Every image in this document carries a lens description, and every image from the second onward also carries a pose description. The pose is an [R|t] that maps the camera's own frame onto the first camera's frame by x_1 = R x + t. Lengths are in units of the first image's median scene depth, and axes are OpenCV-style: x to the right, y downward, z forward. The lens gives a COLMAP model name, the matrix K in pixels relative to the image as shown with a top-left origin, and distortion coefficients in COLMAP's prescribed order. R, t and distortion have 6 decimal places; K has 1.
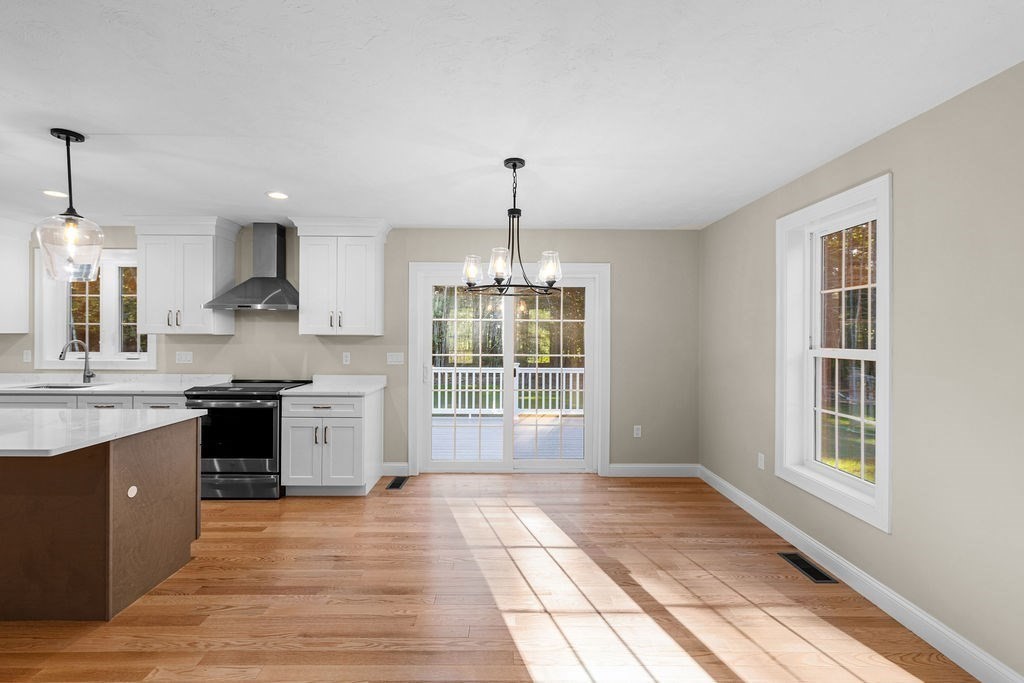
lens RADIAL K [[449.8, 0, 511.2], [0, 449.8, 337.1], [0, 0, 1]] dist [-0.002981, 0.001746]
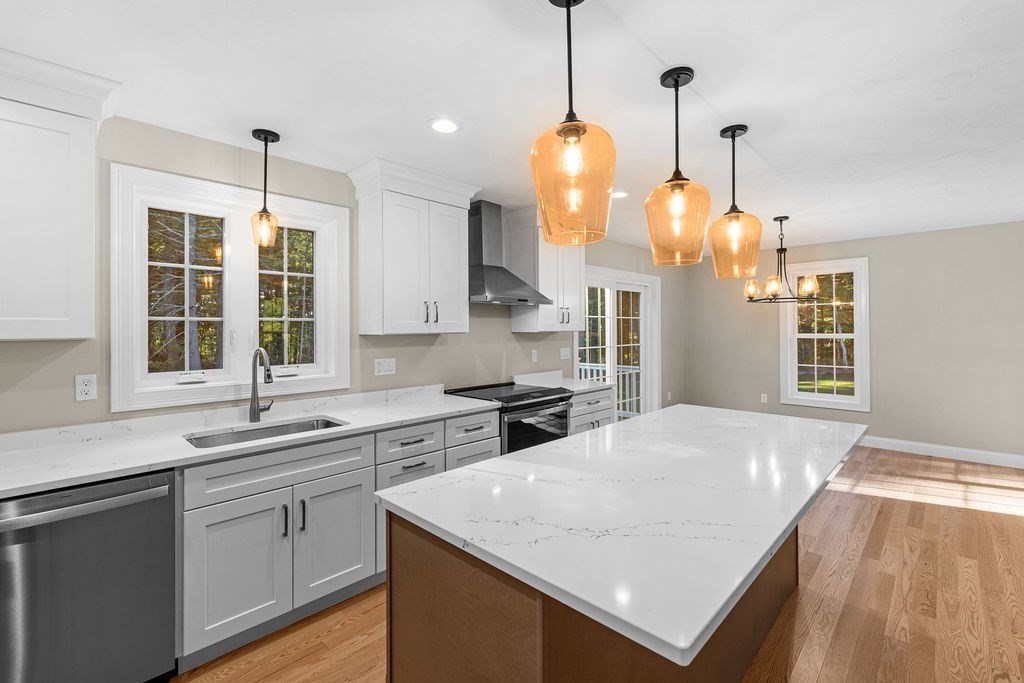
lens RADIAL K [[449.8, 0, 517.6], [0, 449.8, 327.0], [0, 0, 1]] dist [-0.002981, 0.001746]
pose [[0.700701, -0.008525, 0.713404, -1.162224], [0.015131, 0.999881, -0.002913, -0.013387], [-0.713295, 0.012835, 0.700747, 0.373486]]
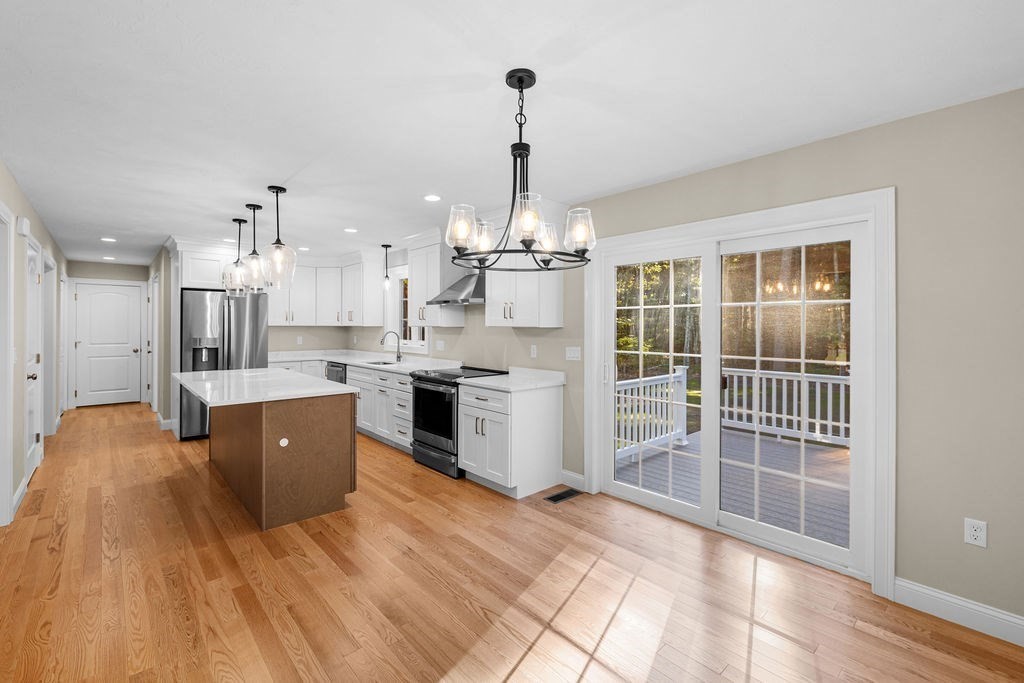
lens RADIAL K [[449.8, 0, 502.9], [0, 449.8, 325.0], [0, 0, 1]] dist [-0.002981, 0.001746]
pose [[0.651188, -0.004839, -0.758901, 0.344230], [-0.004893, 0.999932, -0.010575, 0.001550], [0.758901, 0.010600, 0.651120, 0.347255]]
